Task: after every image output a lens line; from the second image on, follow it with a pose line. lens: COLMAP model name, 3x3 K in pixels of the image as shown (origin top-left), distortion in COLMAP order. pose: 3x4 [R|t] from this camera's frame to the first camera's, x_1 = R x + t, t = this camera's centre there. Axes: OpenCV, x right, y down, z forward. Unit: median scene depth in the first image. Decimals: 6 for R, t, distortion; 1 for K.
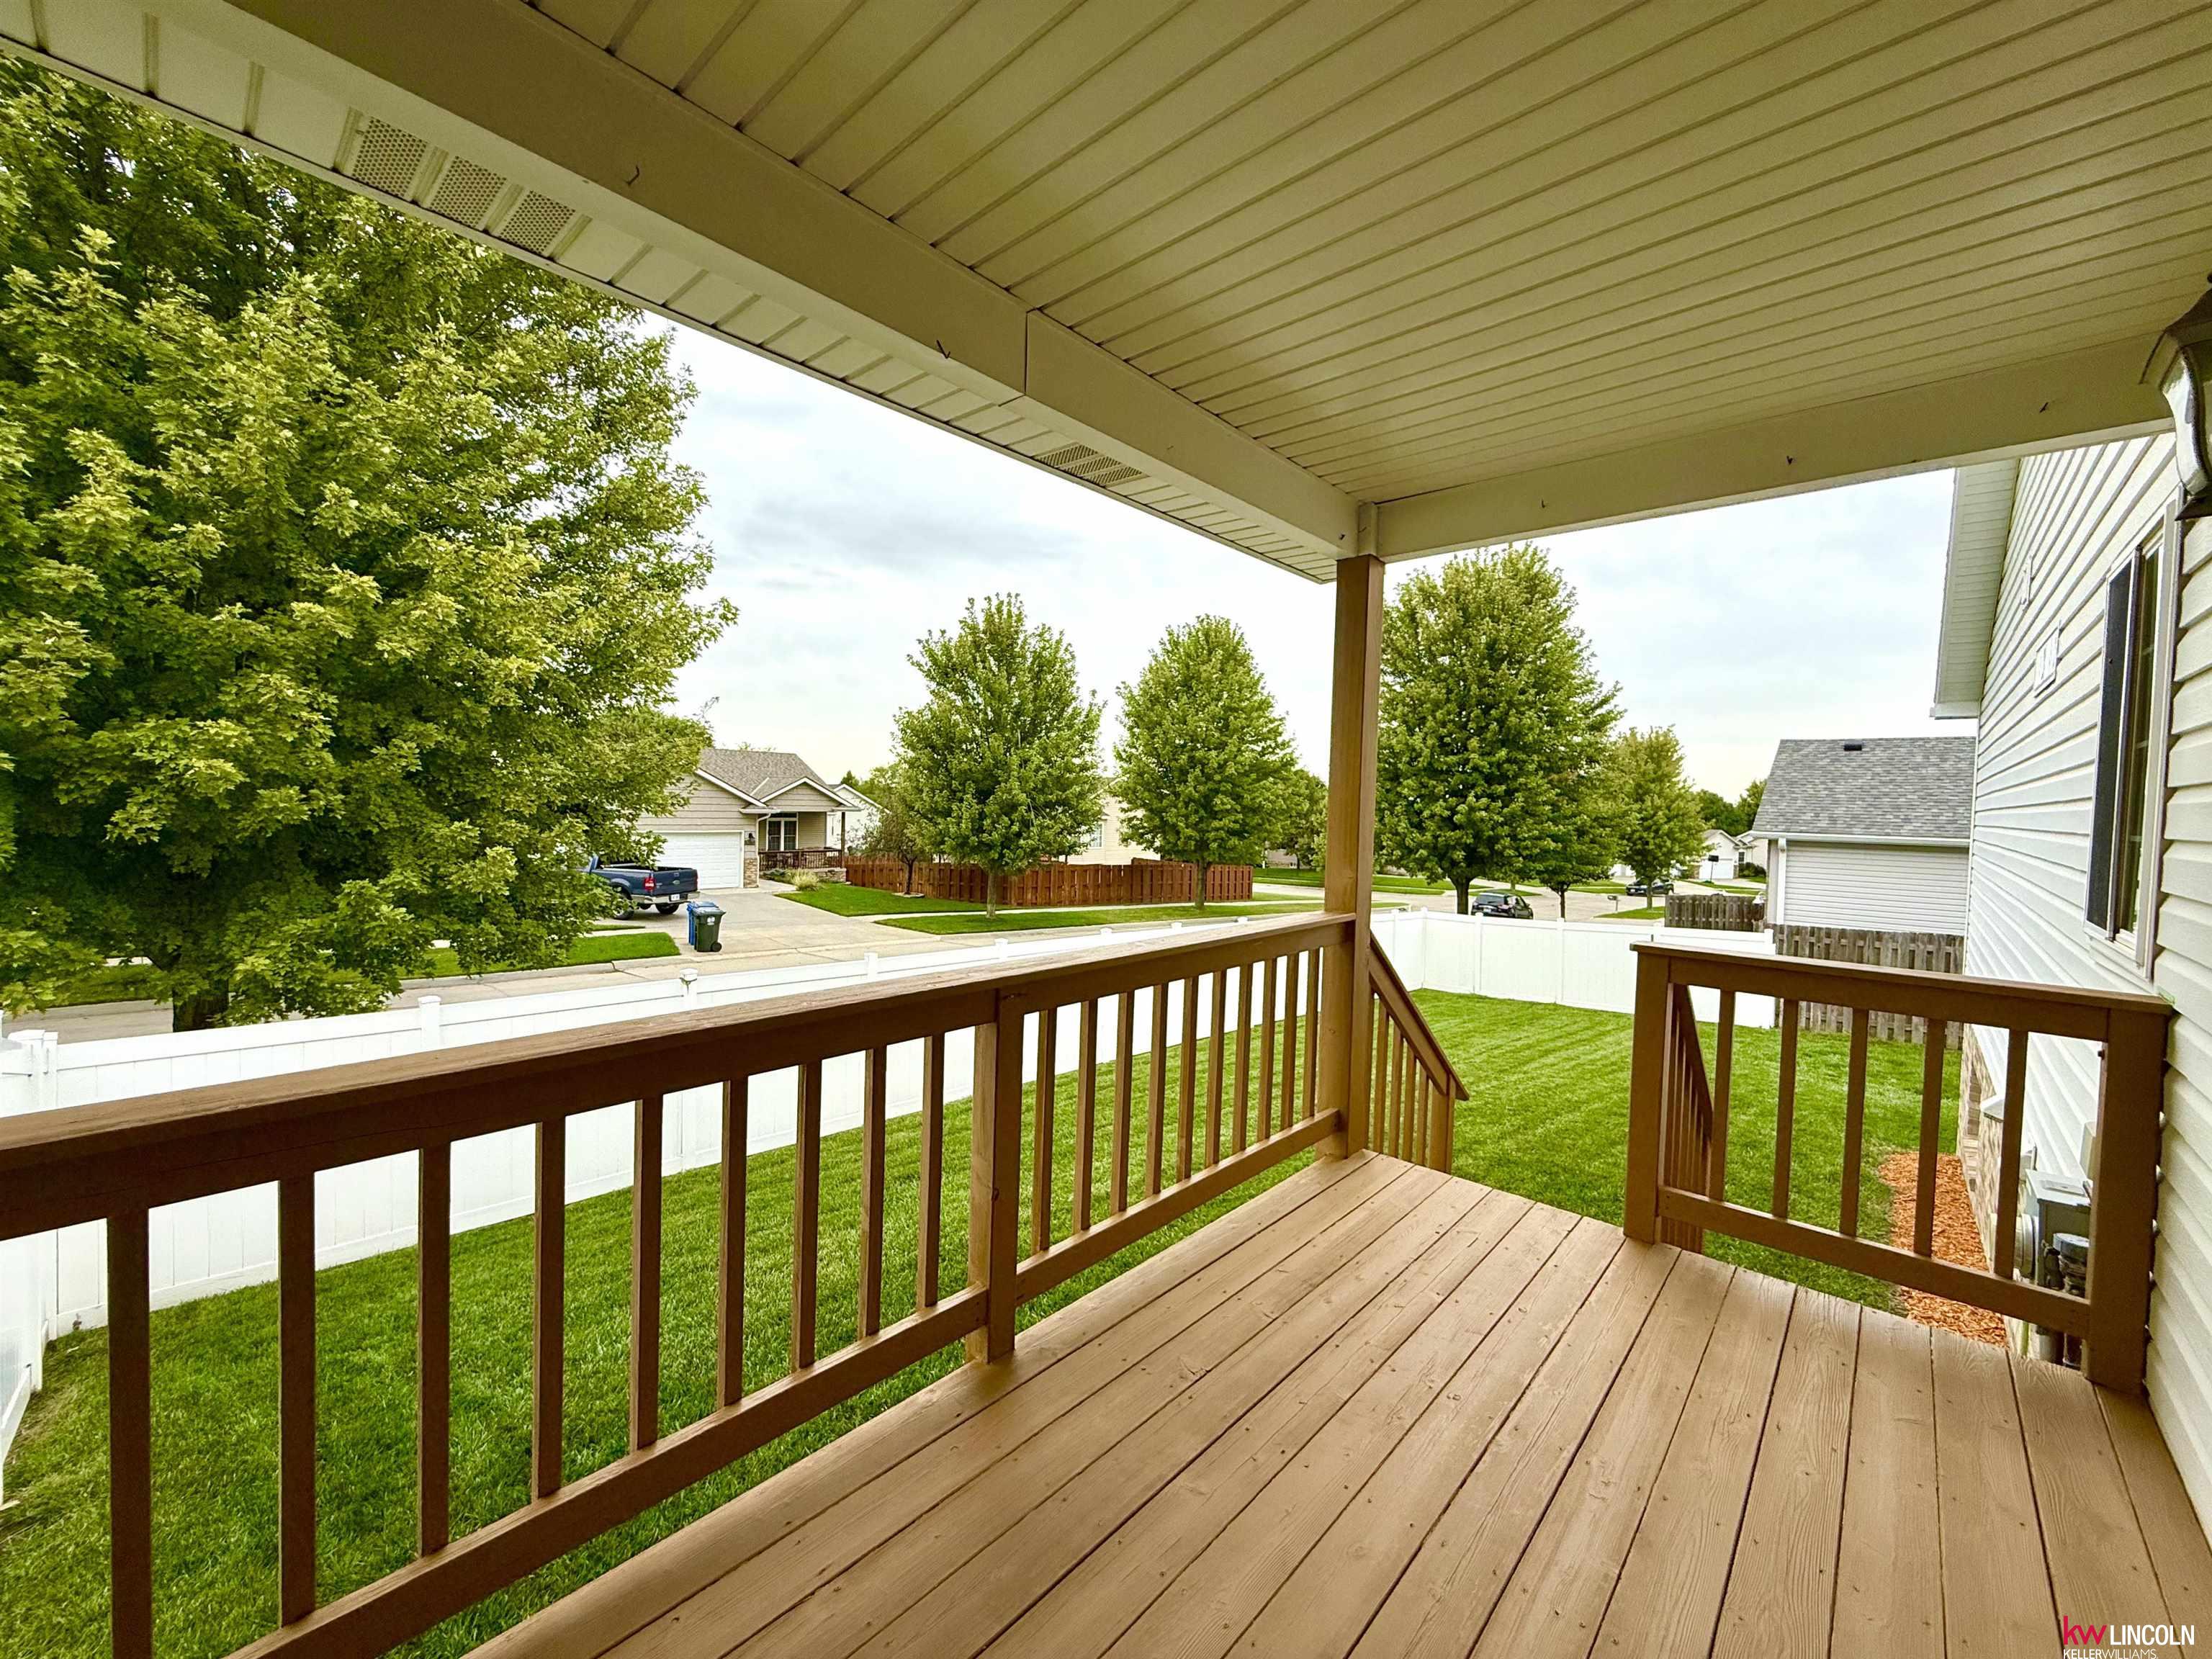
lens RADIAL K [[883.3, 0, 1103.9], [0, 883.3, 836.1], [0, 0, 1]] dist [-0.000678, 0.000067]
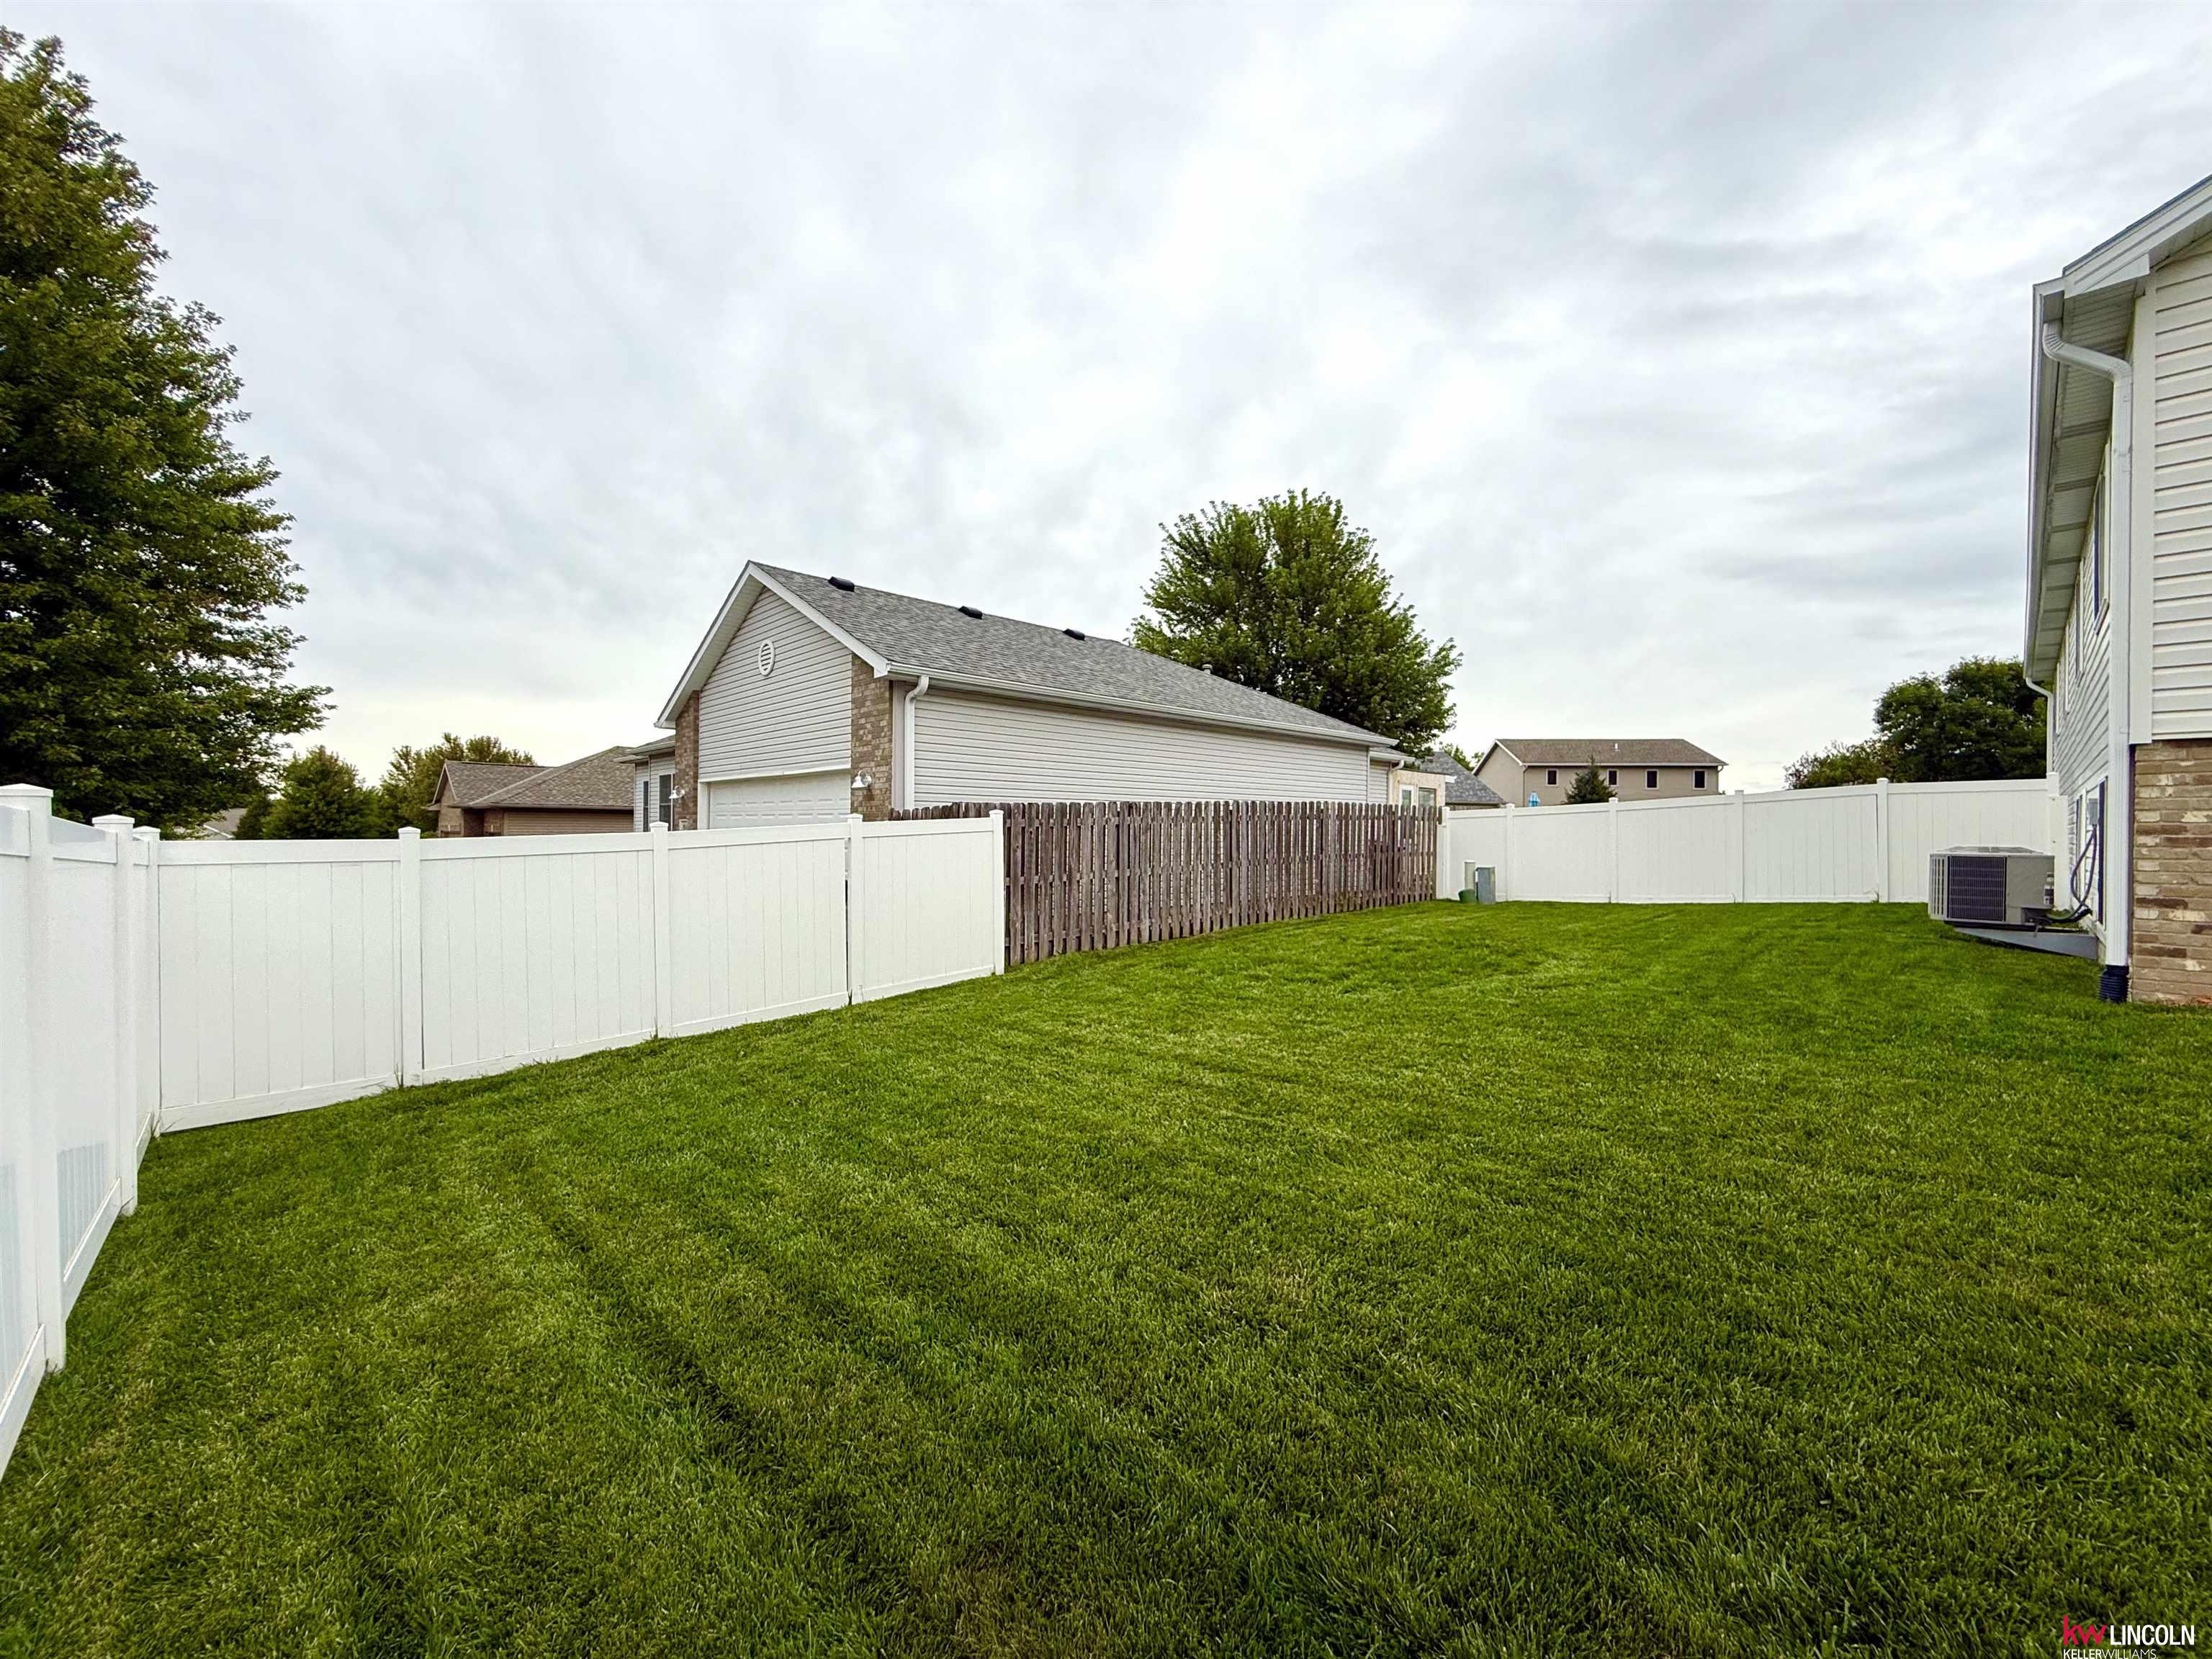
lens RADIAL K [[883.3, 0, 1085.8], [0, 883.3, 833.0], [0, 0, 1]] dist [-0.000678, 0.000067]
pose [[0.081558, -0.032027, 0.996154, 0.085004], [0.033390, 0.999010, 0.029385, 0.058330], [-0.996109, 0.030865, 0.082547, 0.492363]]
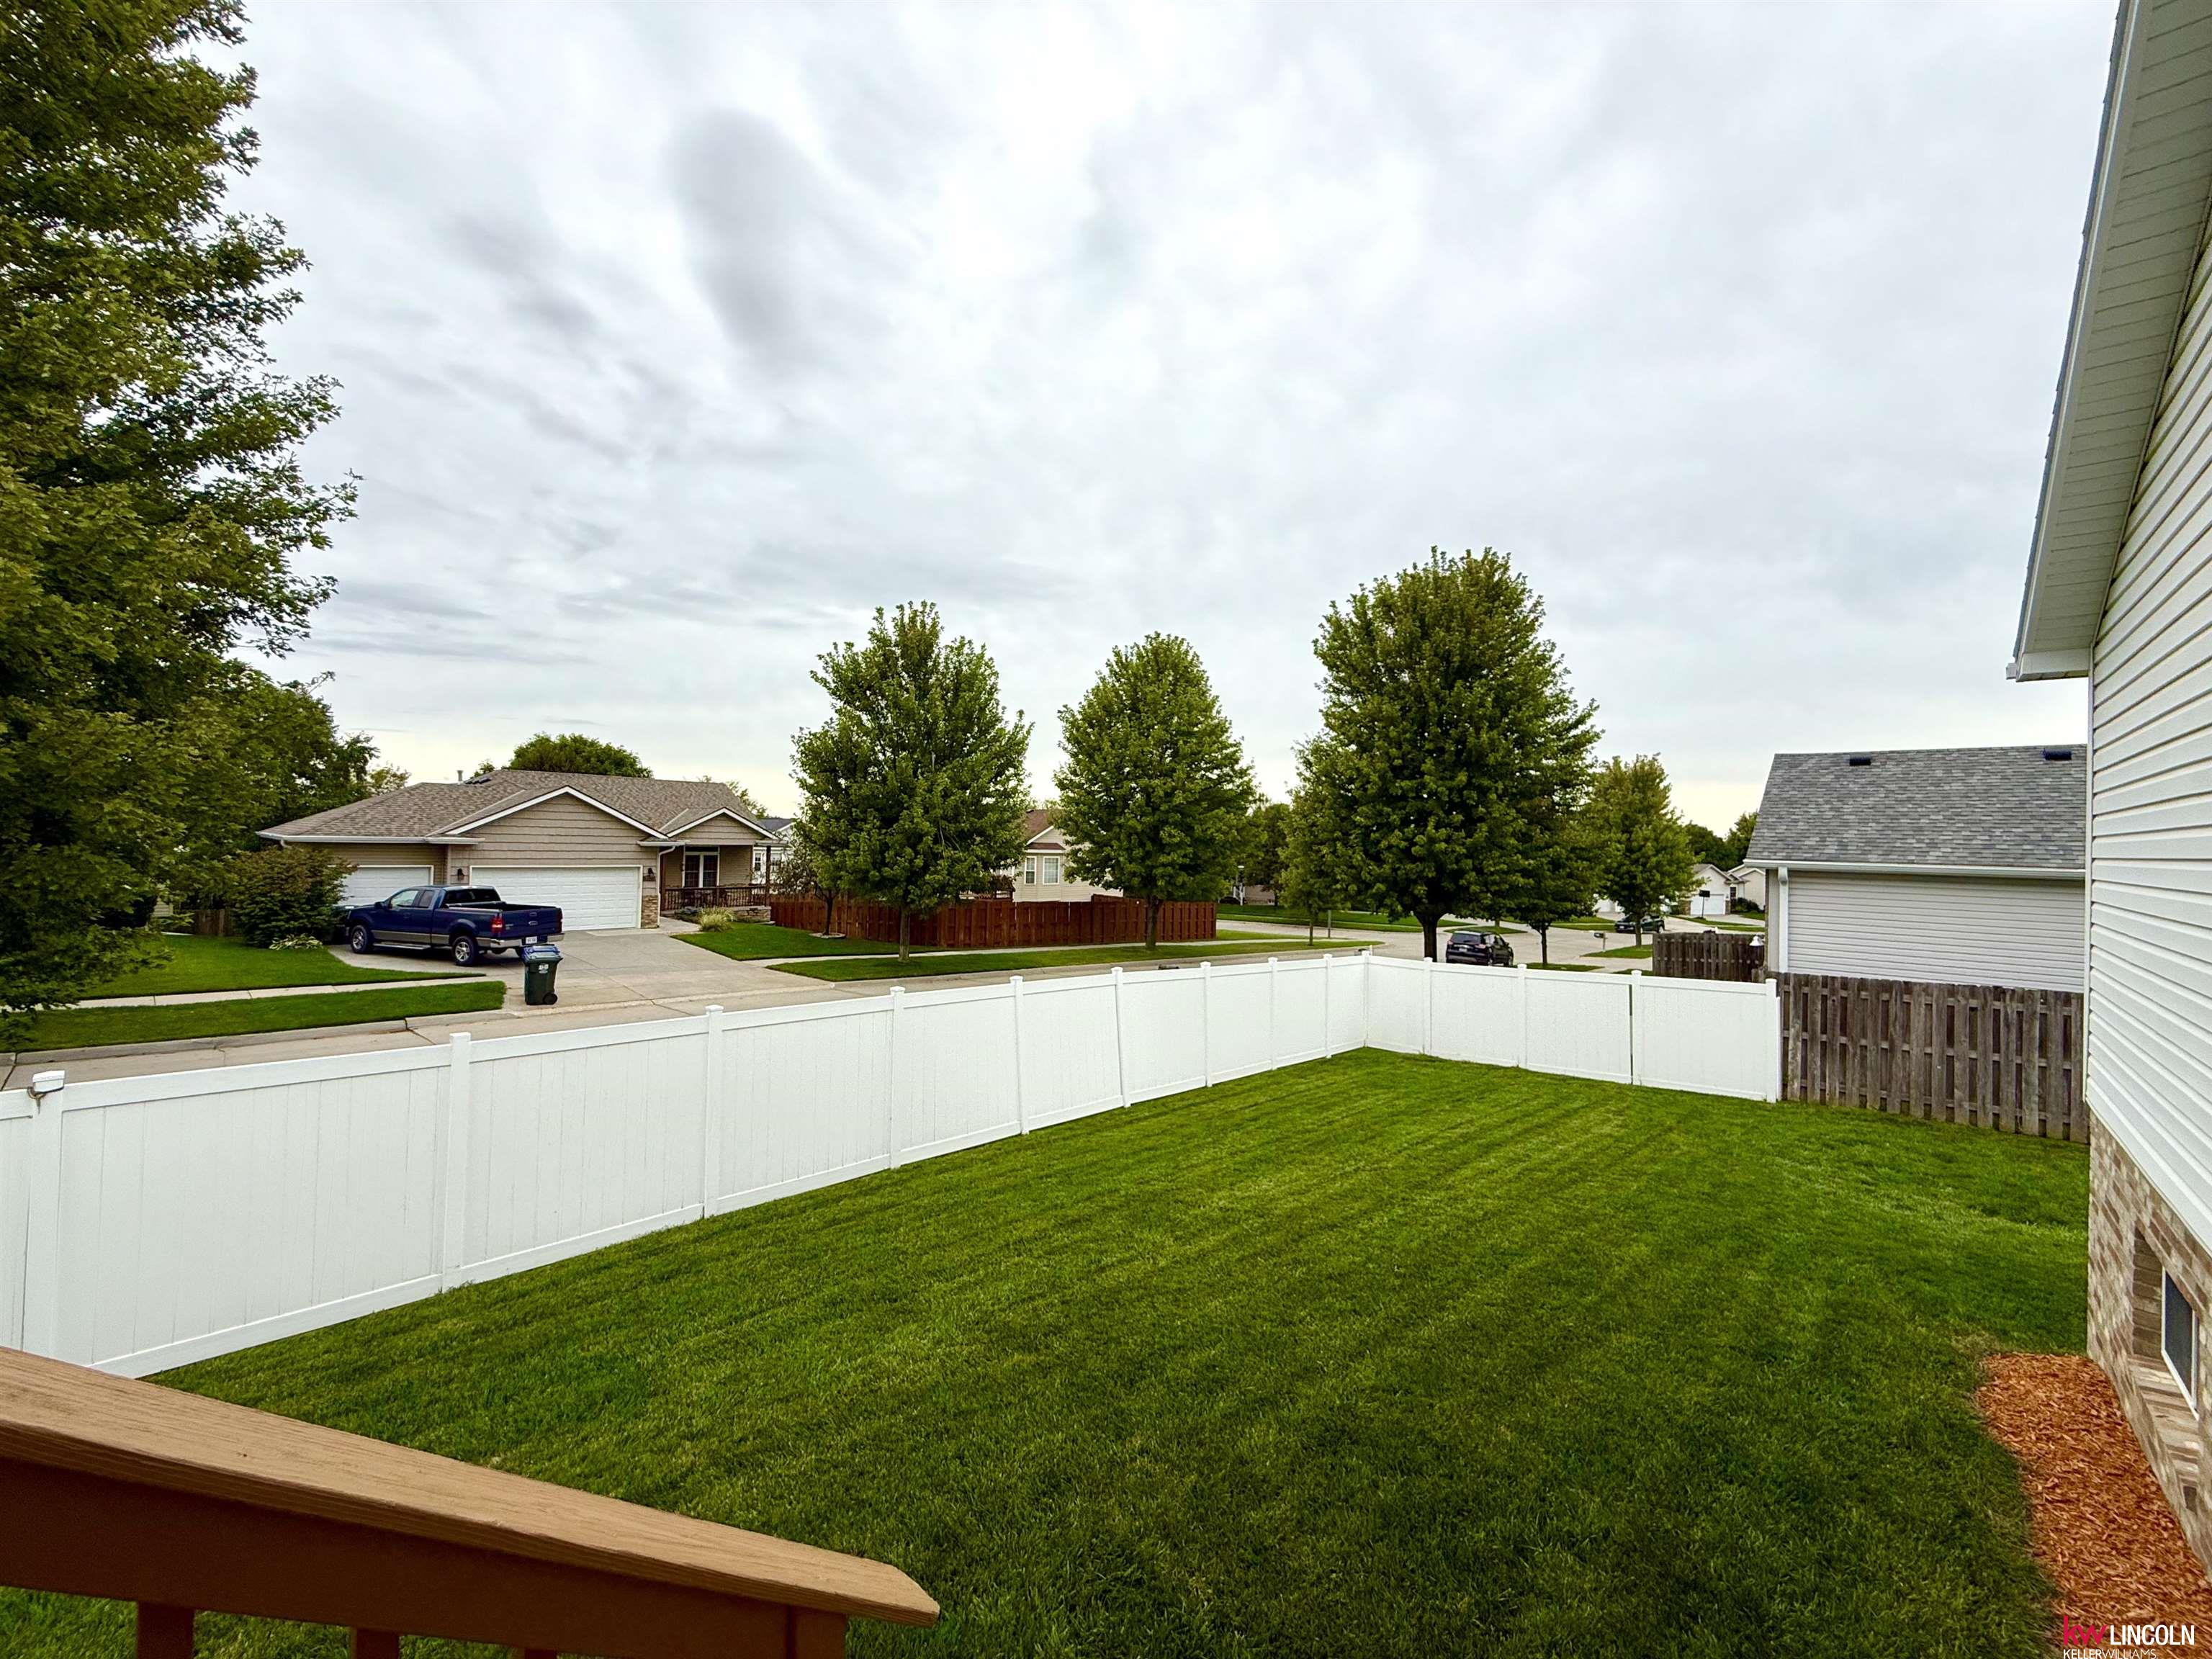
lens RADIAL K [[883.3, 0, 1103.6], [0, 883.3, 834.2], [0, 0, 1]] dist [-0.000678, 0.000067]
pose [[0.999973, -0.002251, 0.006928, 0.073114], [0.002555, 0.999020, -0.044180, 0.003562], [-0.006821, 0.044197, 0.999000, 0.102293]]
